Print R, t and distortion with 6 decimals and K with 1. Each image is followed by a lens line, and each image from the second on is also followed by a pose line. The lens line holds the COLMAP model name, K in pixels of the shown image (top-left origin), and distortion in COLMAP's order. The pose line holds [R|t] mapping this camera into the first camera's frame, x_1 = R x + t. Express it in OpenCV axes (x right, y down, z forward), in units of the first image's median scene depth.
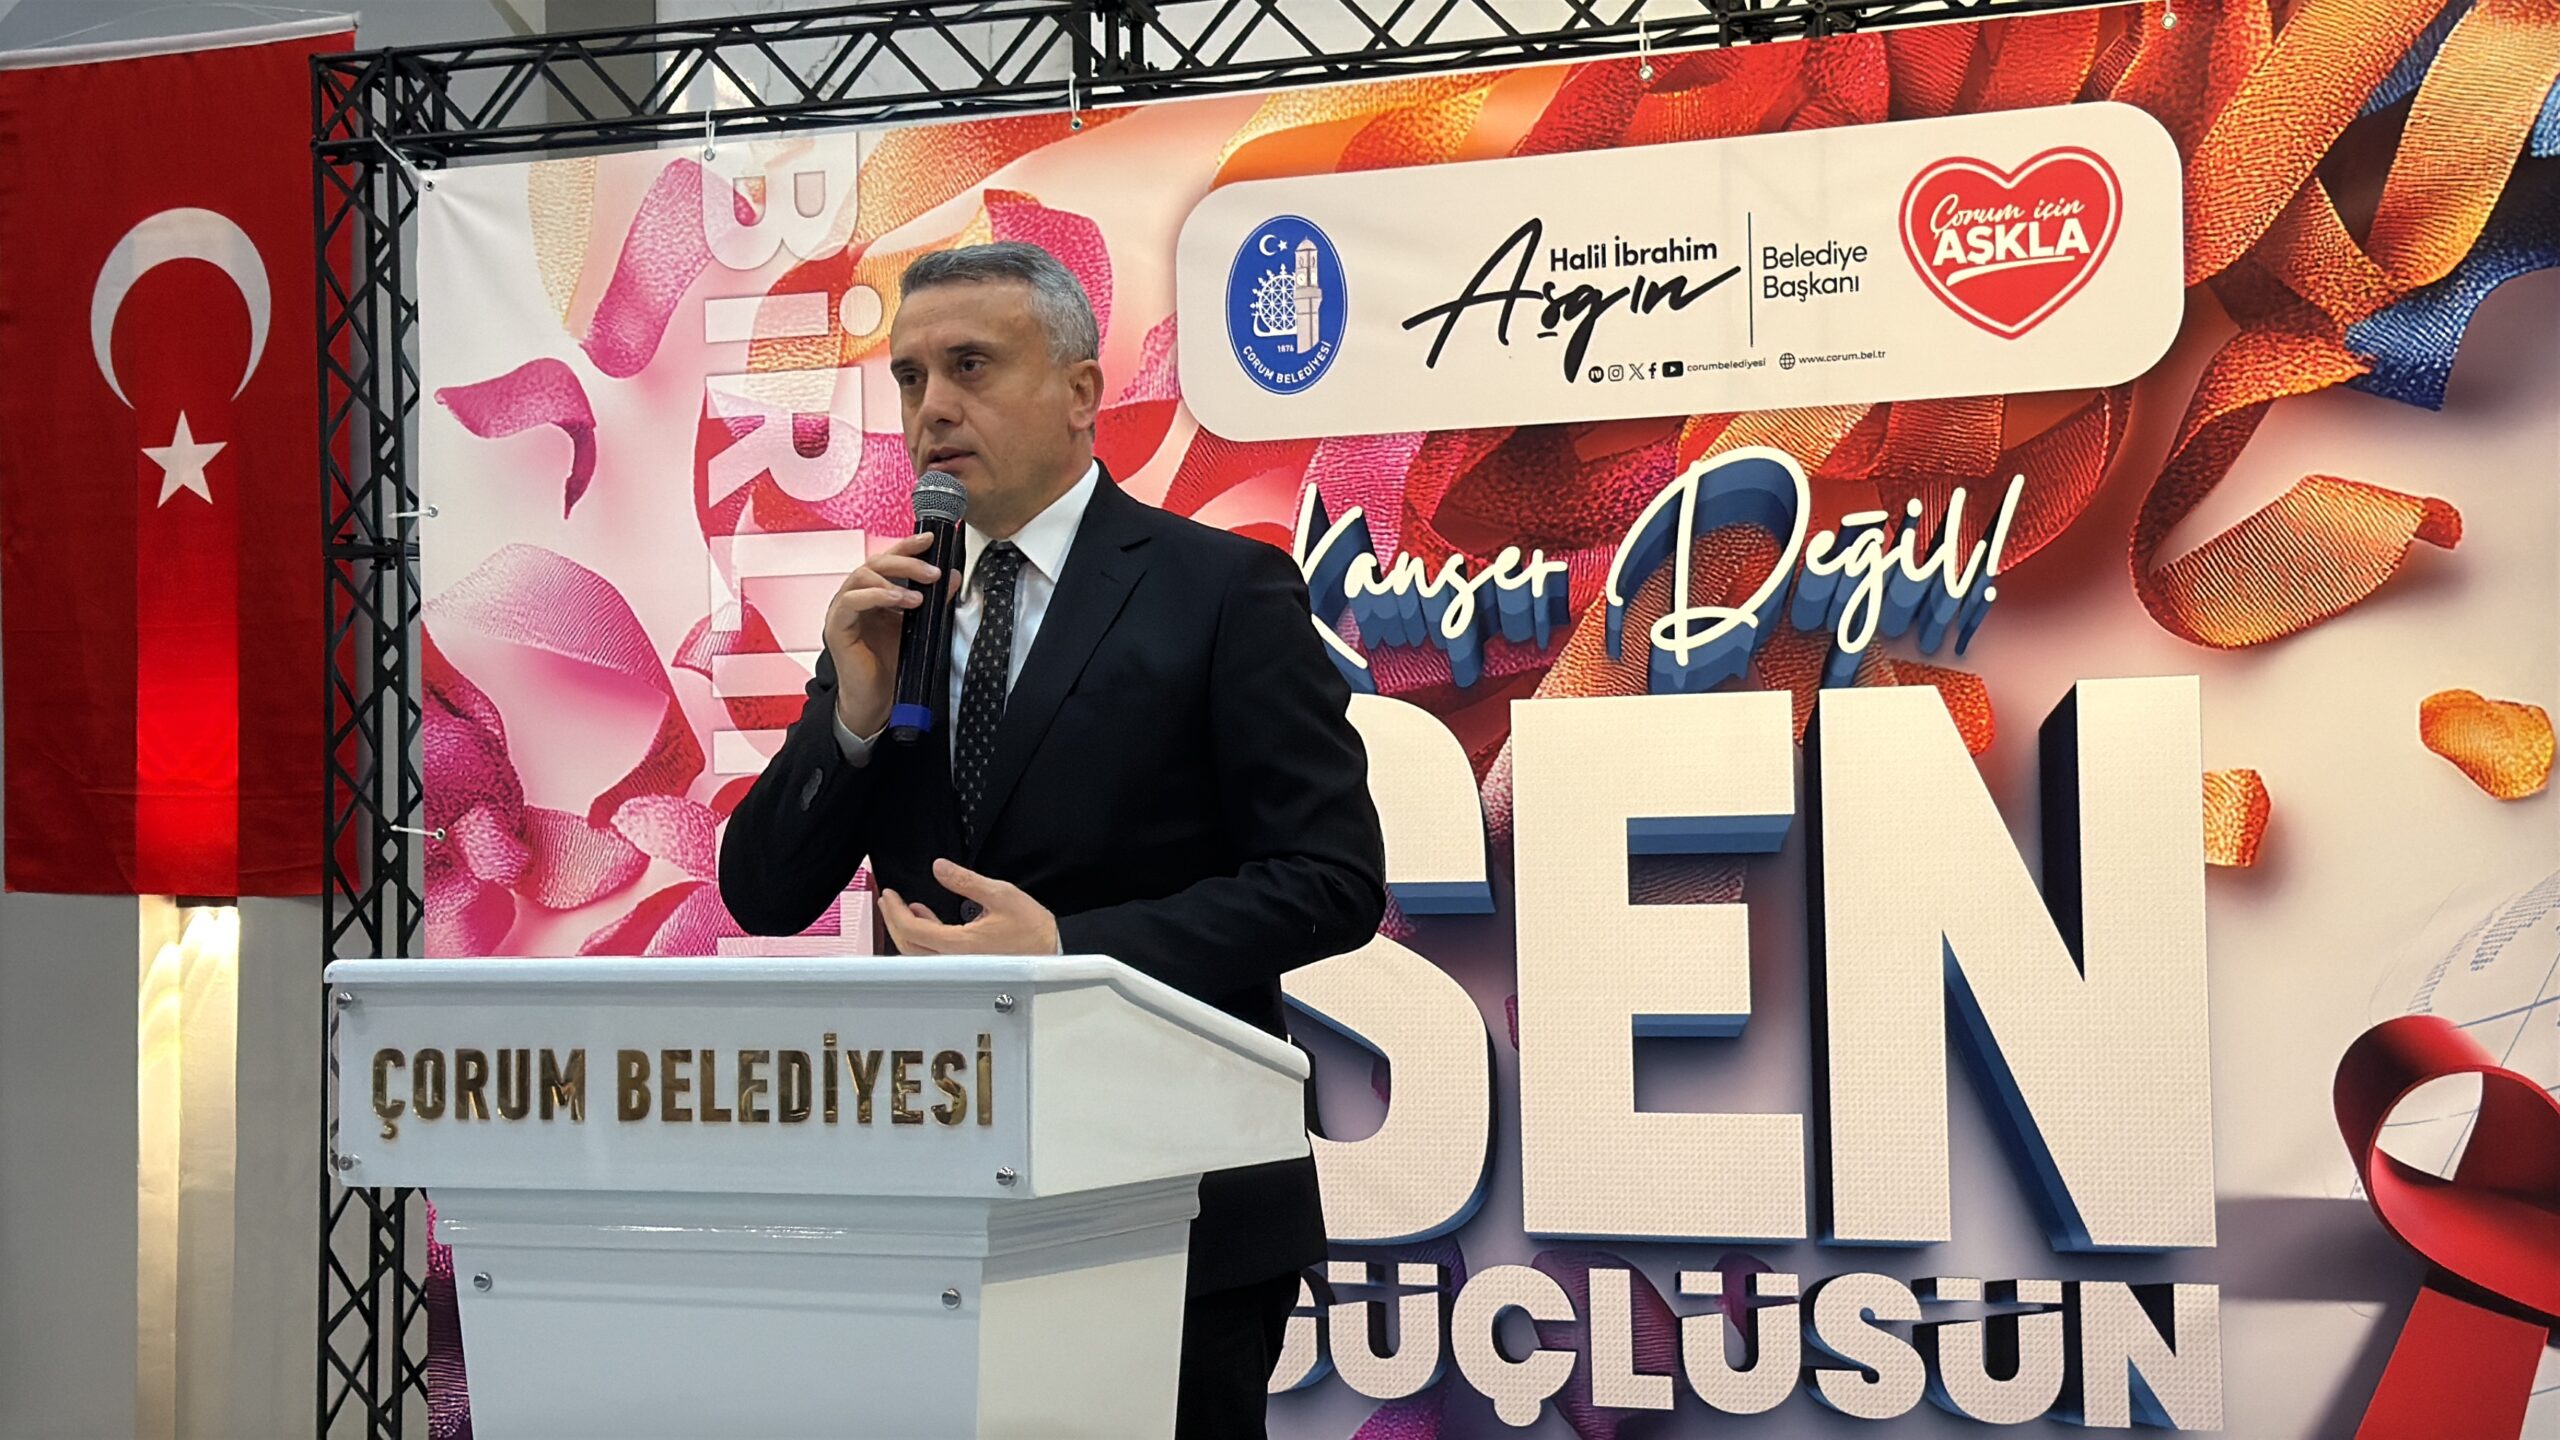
lens RADIAL K [[4355.7, 0, 1243.2], [0, 4355.7, 745.2], [0, 0, 1]] dist [0.111027, 0.000000]
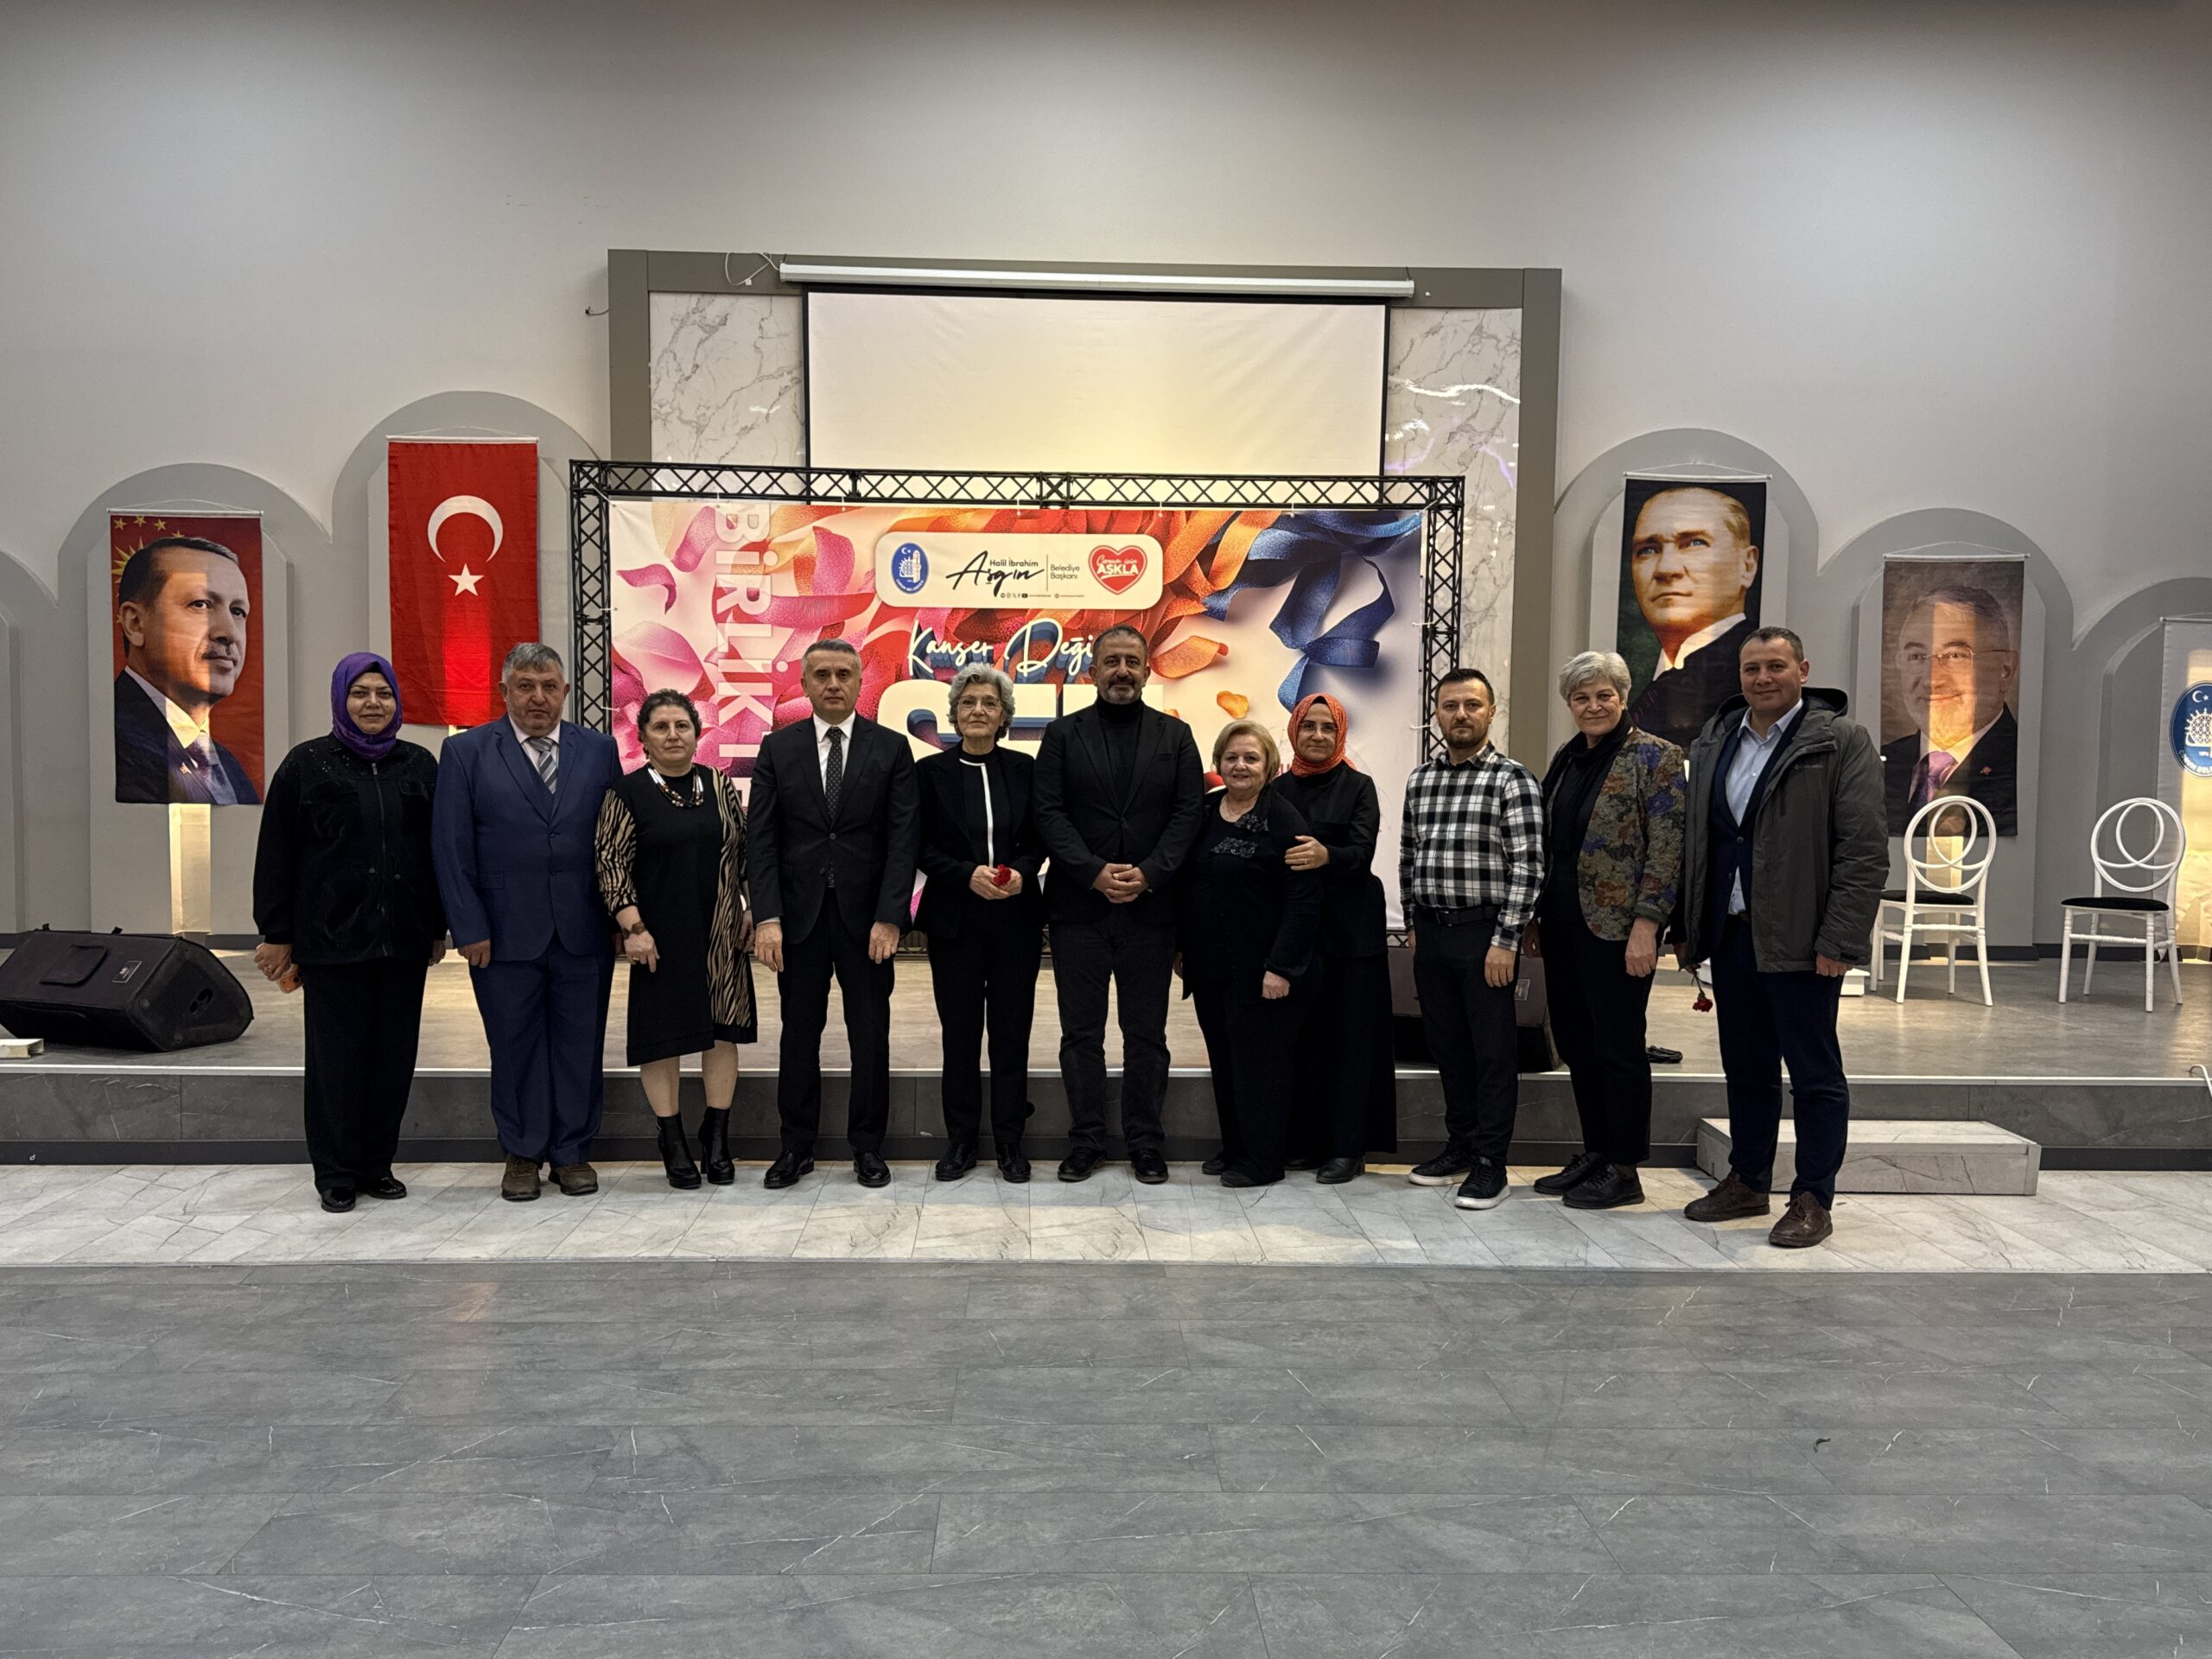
lens RADIAL K [[1782.8, 0, 1118.1], [0, 1782.8, 866.0], [0, 0, 1]] dist [0.037326, -0.071561]
pose [[0.890041, -0.013558, 0.455679, -0.521002], [-0.035956, 0.994356, 0.099815, -0.011908], [-0.454460, -0.105224, 0.884530, -0.396459]]
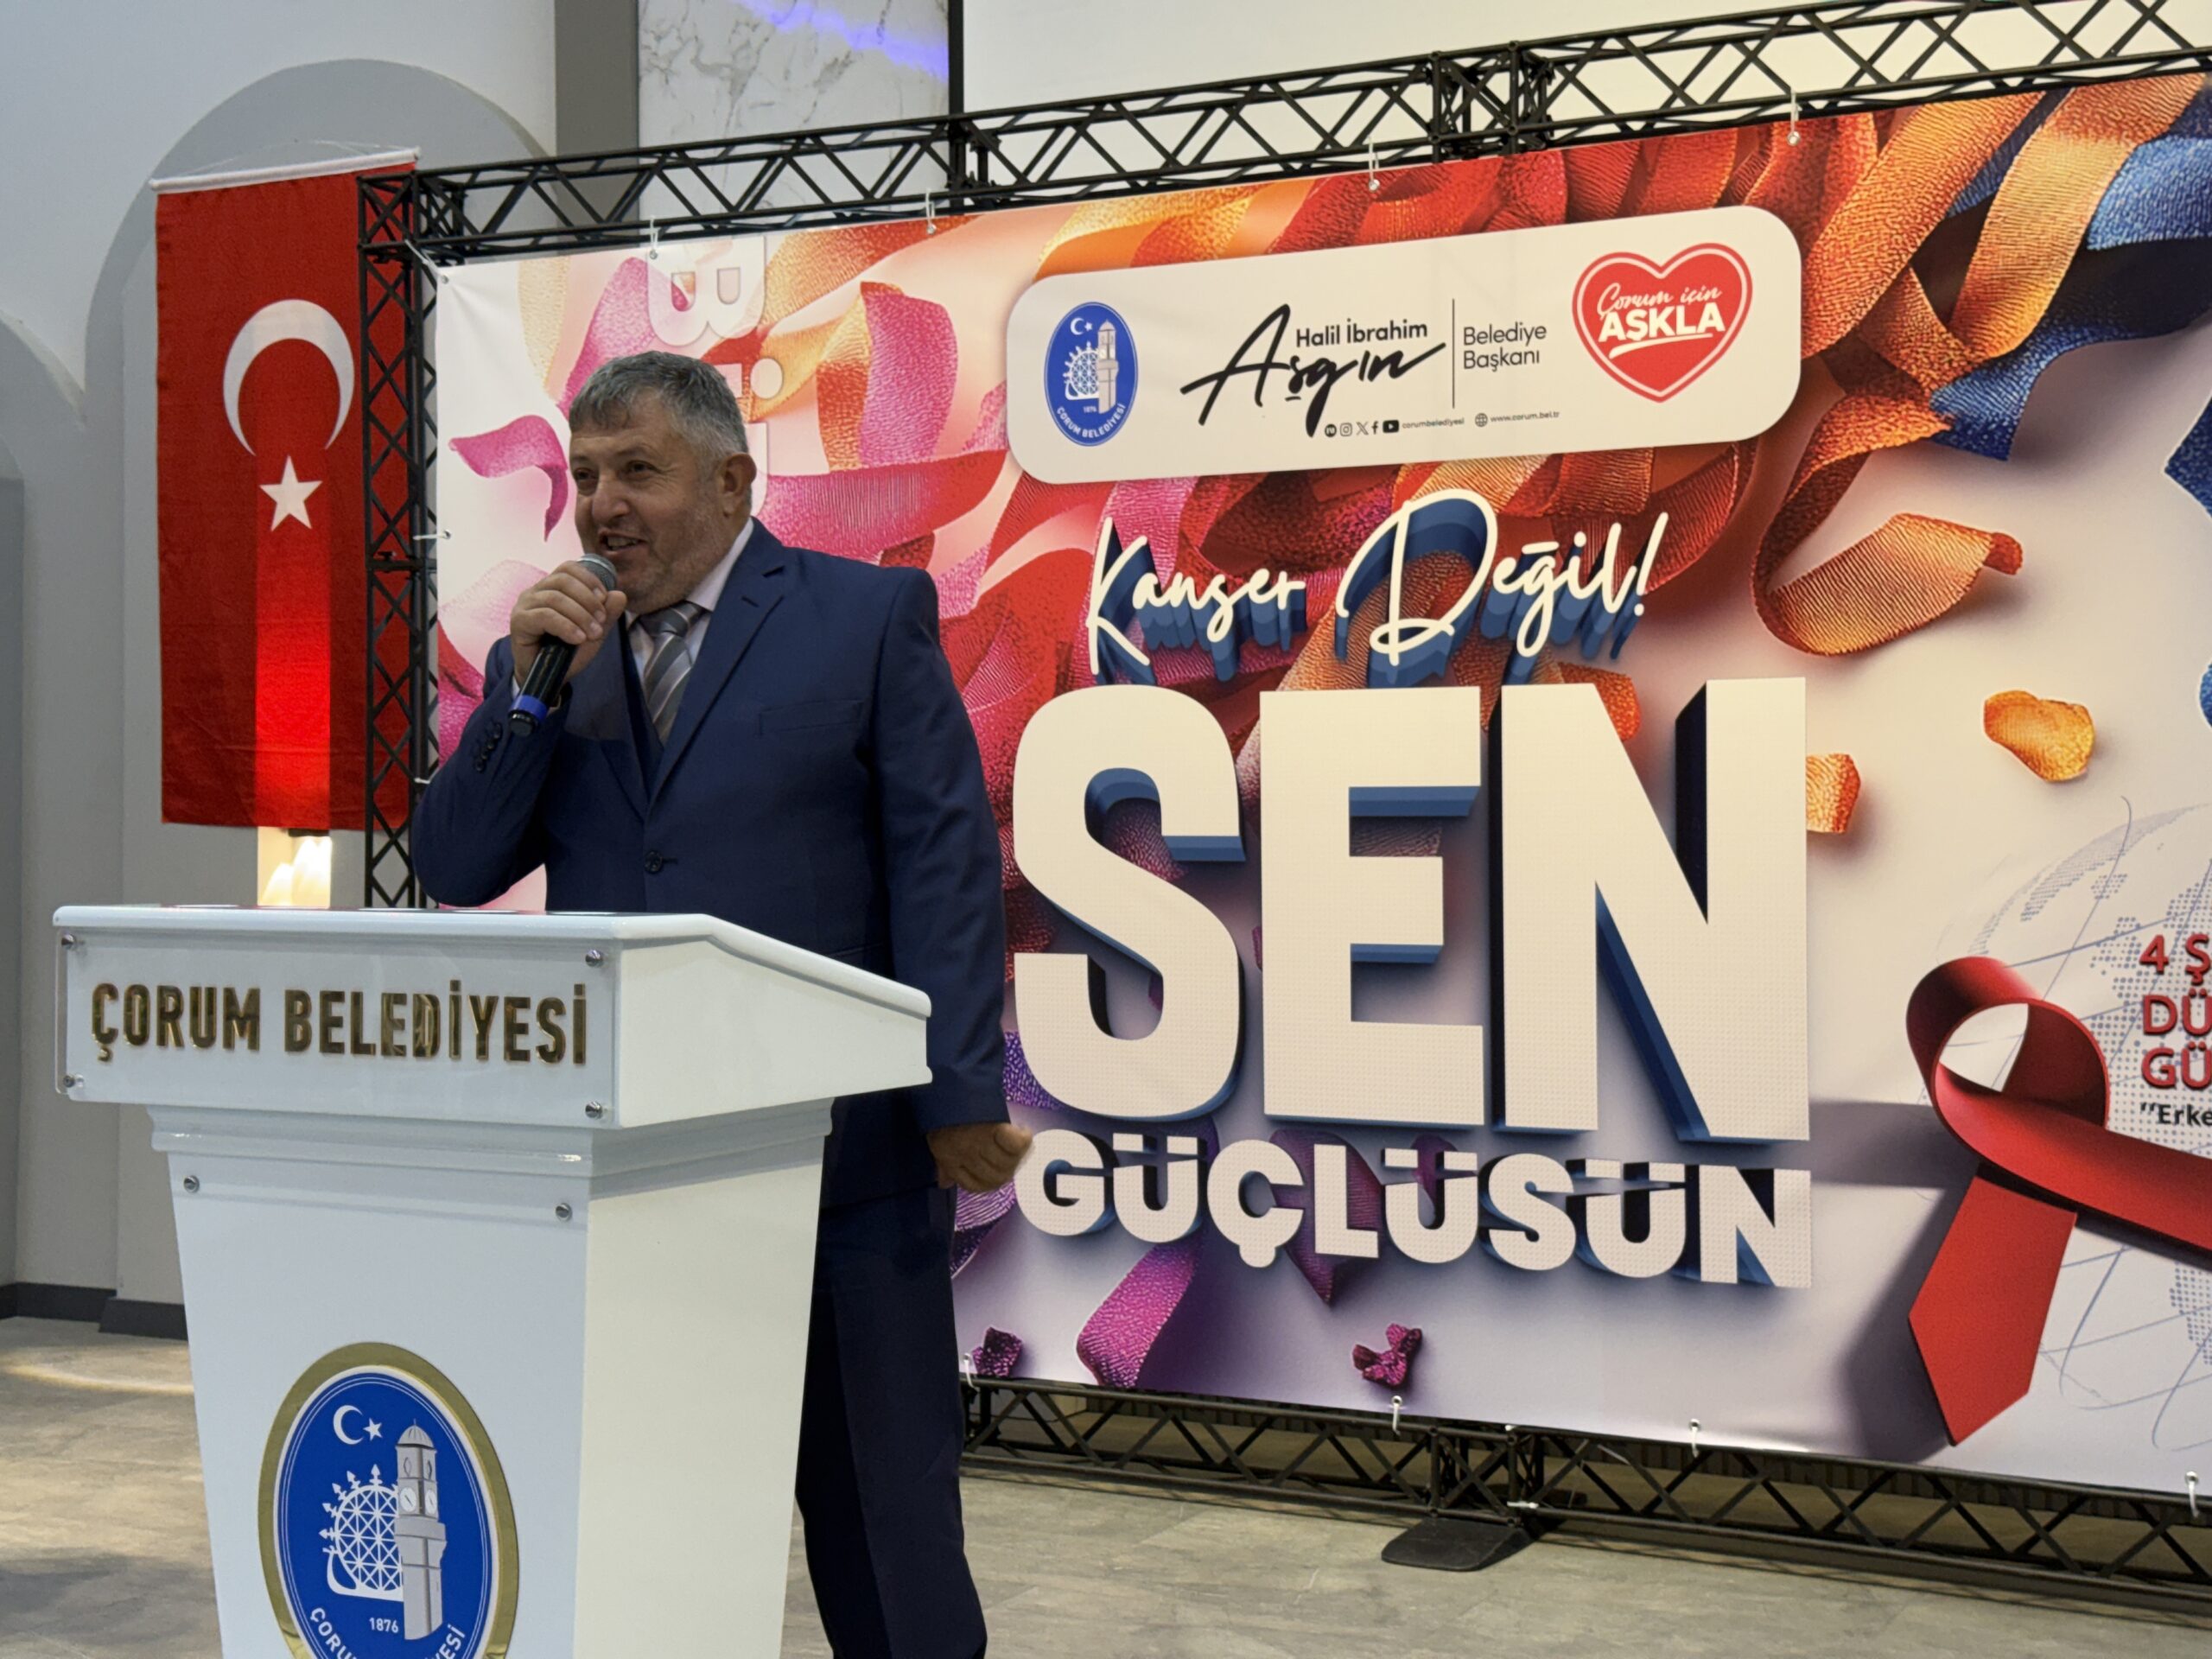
lens RADIAL K [[3073.5, 0, 1090.3], [0, 3073.5, 838.5], [0, 0, 1]] dist [0.112175, 0.000000]
pose [[0.998277, 0.013841, -0.057018, 0.064379], [-0.011607, 0.999159, 0.039318, -0.002444], [0.057514, -0.038588, 0.997599, 0.114568]]
